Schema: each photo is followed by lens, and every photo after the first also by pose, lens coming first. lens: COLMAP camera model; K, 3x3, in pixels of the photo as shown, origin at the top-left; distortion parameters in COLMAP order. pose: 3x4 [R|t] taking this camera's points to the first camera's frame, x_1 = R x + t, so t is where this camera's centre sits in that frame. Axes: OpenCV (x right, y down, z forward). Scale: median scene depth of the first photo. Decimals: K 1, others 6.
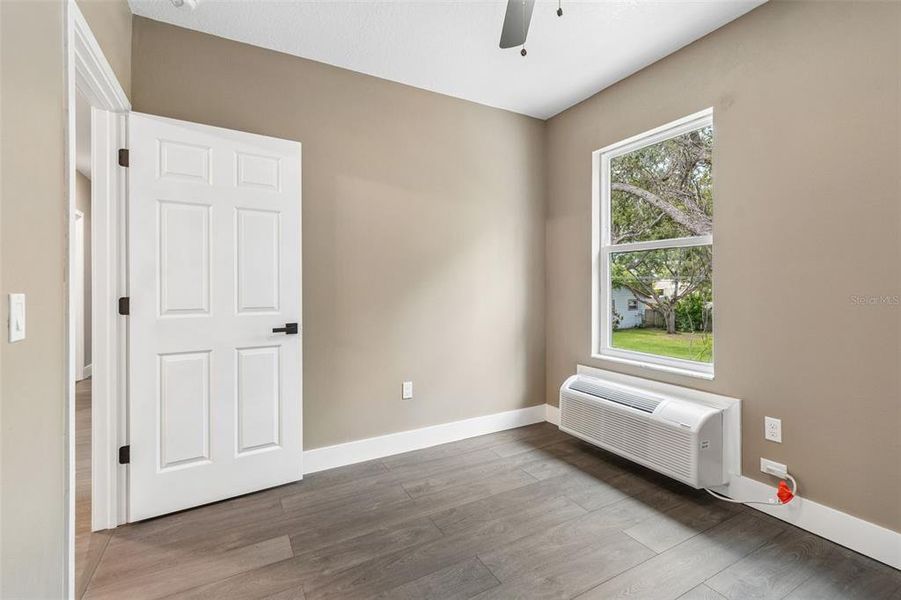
lens RADIAL K [[403.6, 0, 456.4], [0, 403.6, 293.5], [0, 0, 1]] dist [0.002303, 0.000015]
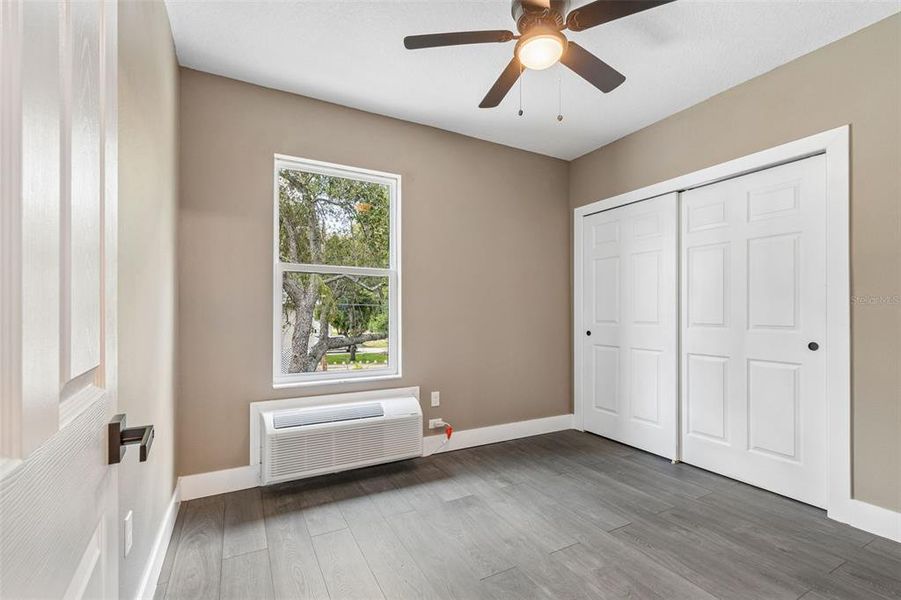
lens RADIAL K [[404.7, 0, 459.0], [0, 404.7, 310.3], [0, 0, 1]] dist [-0.000700, 0.000110]
pose [[-0.006350, 0.009032, 0.999939, -0.694620], [0.007519, 0.999931, -0.008984, 0.001249], [-0.999952, 0.007461, -0.006417, 0.778081]]
